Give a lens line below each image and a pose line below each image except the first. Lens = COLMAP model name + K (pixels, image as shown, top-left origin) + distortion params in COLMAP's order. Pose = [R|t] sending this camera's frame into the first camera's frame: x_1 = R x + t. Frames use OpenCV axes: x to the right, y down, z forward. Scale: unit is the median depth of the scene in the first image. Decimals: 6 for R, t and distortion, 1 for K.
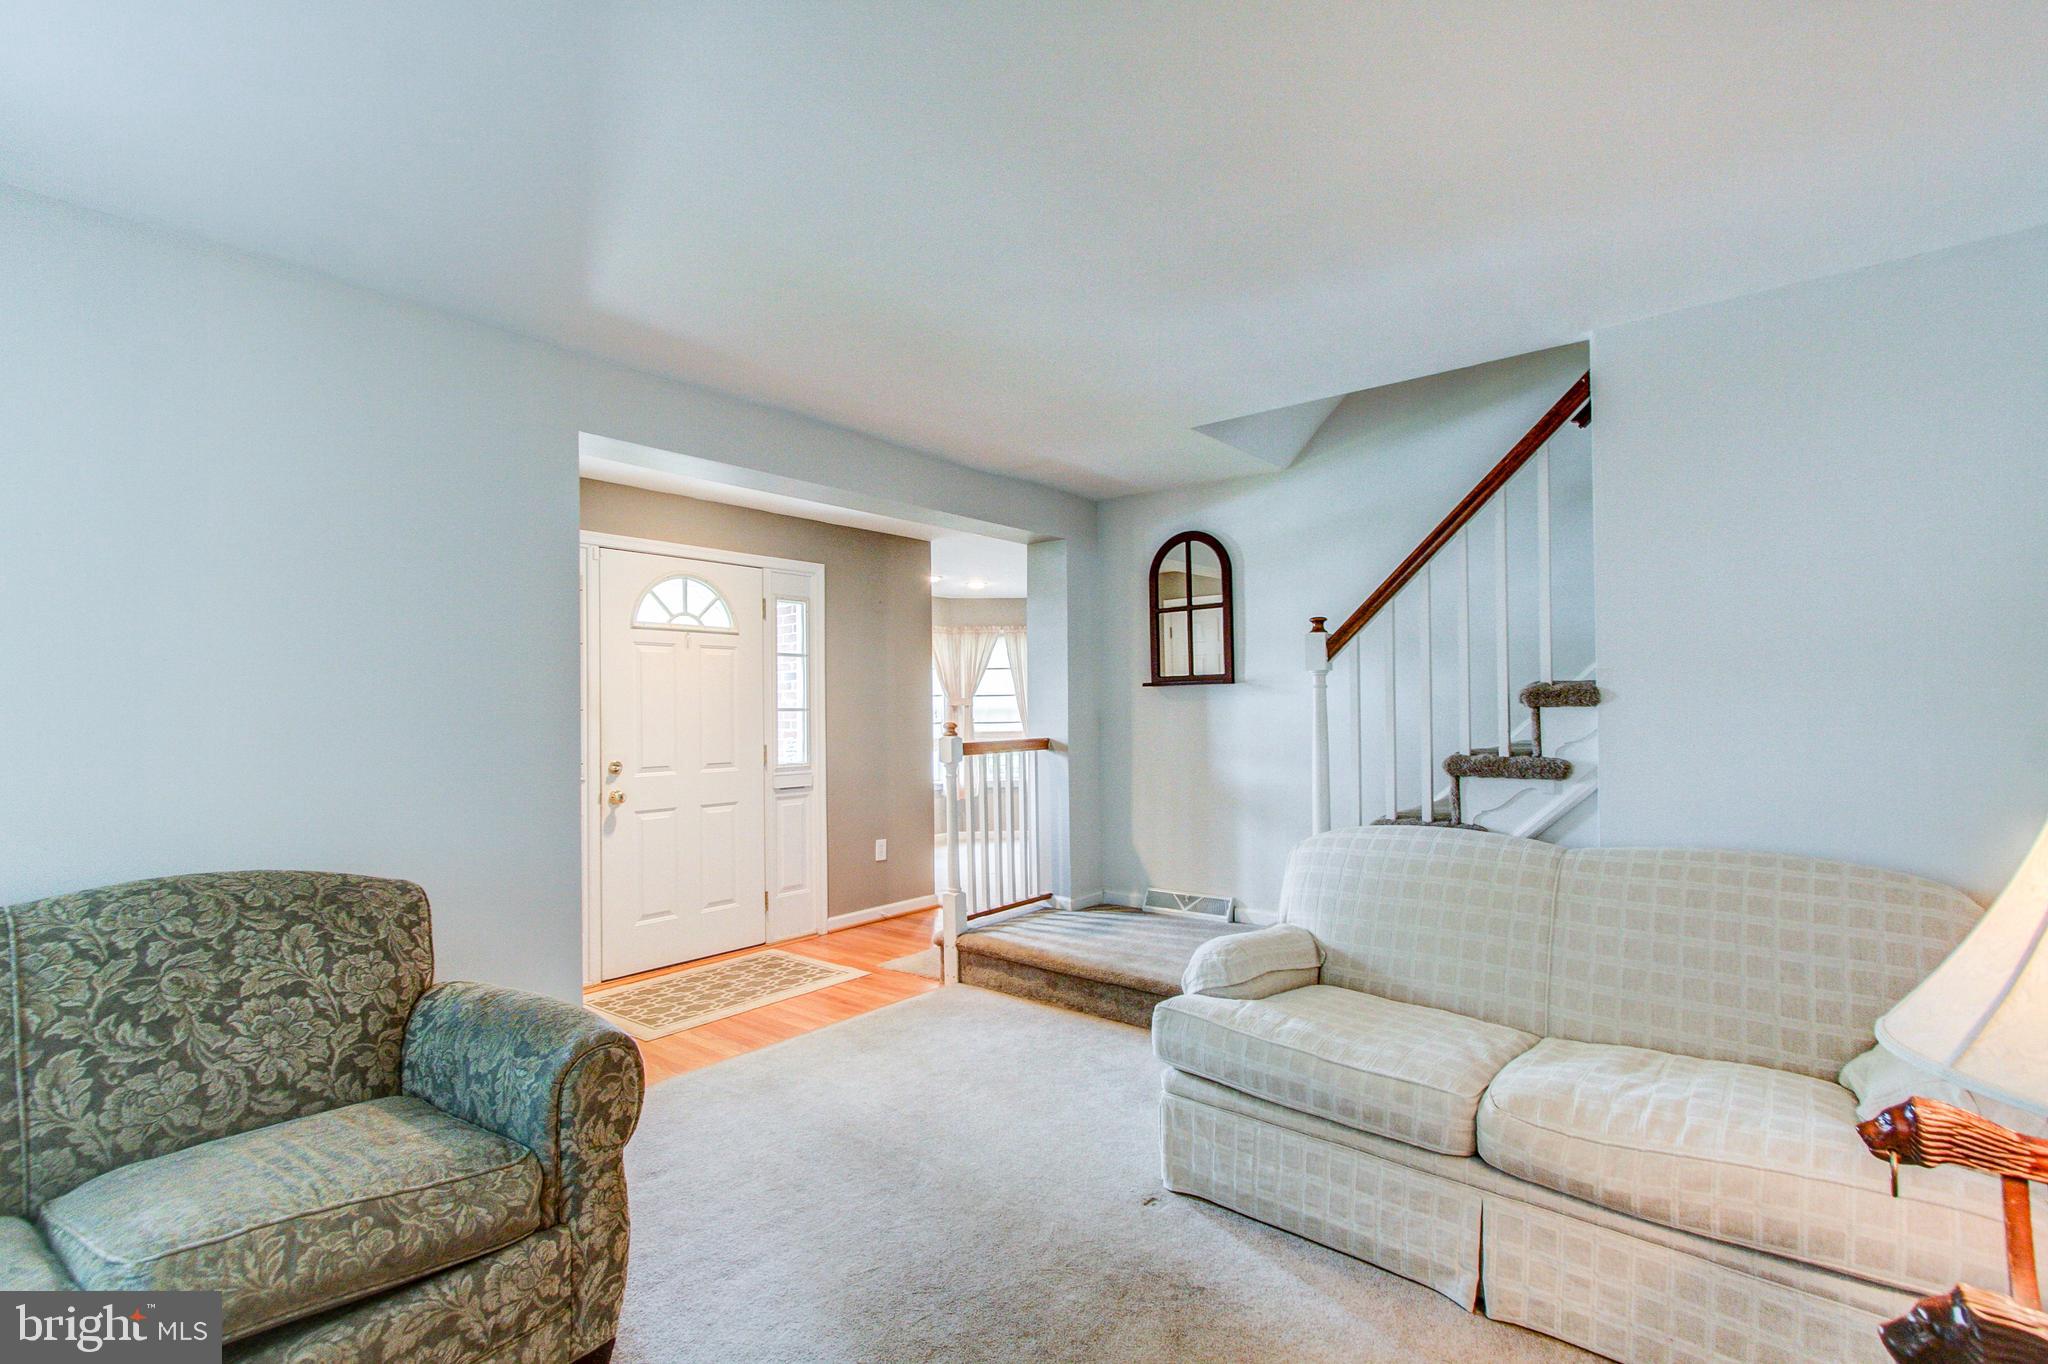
lens RADIAL K [[932.0, 0, 1000.7], [0, 932.0, 699.6], [0, 0, 1]] dist [0.002847, 0.000219]
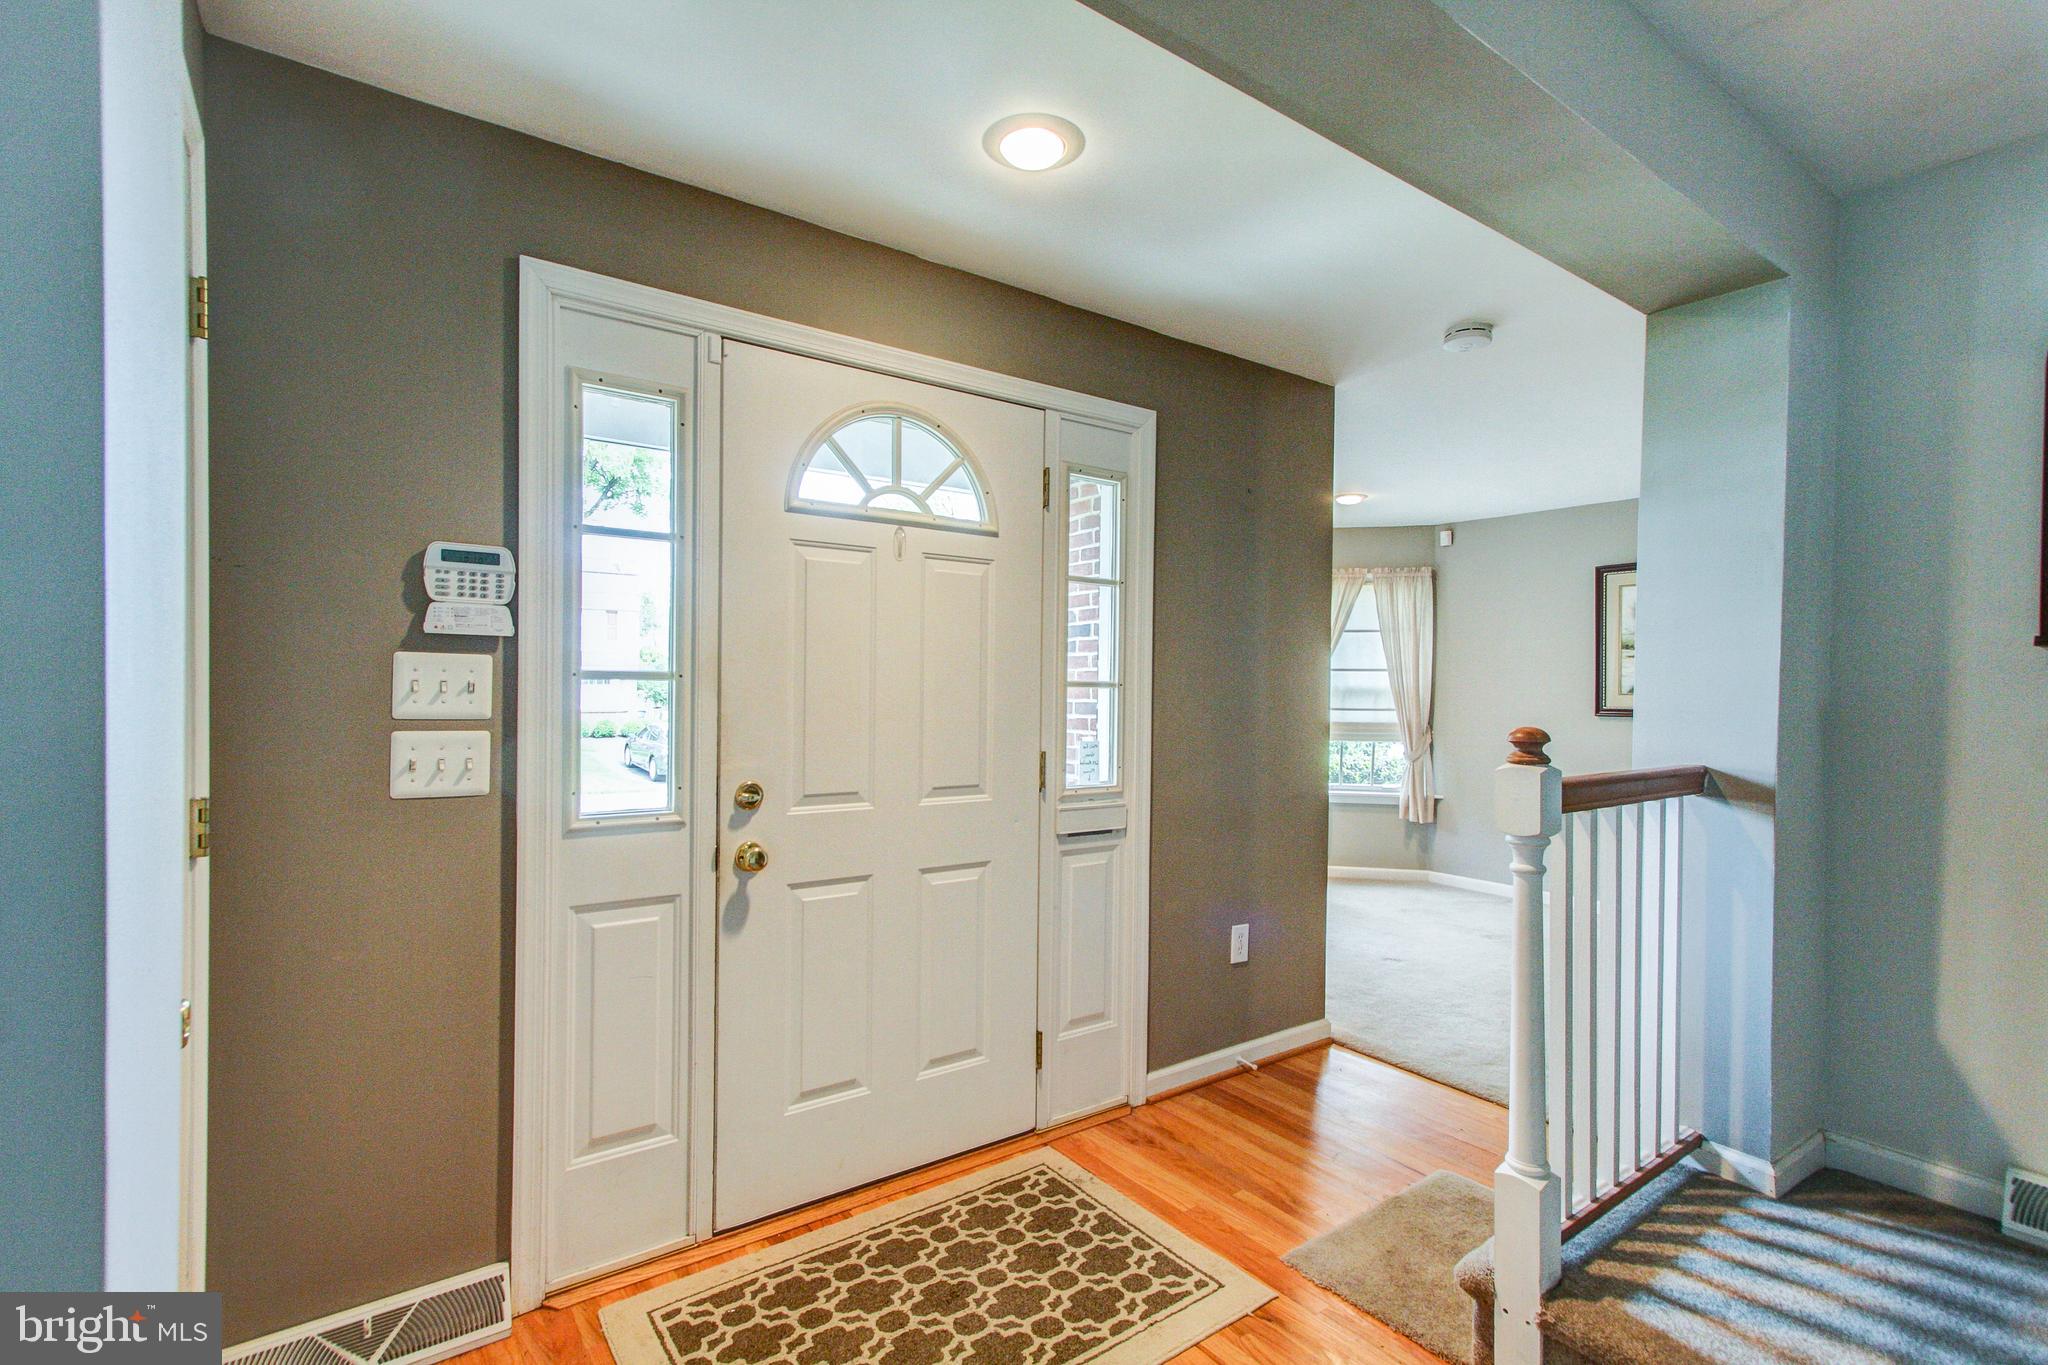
lens RADIAL K [[932.0, 0, 1000.7], [0, 932.0, 700.1], [0, 0, 1]] dist [0.002847, 0.000219]
pose [[0.963968, 0.026490, -0.264695, -0.143164], [-0.019394, 0.999380, 0.029387, 0.005317], [0.265309, -0.023195, 0.963884, 0.510325]]
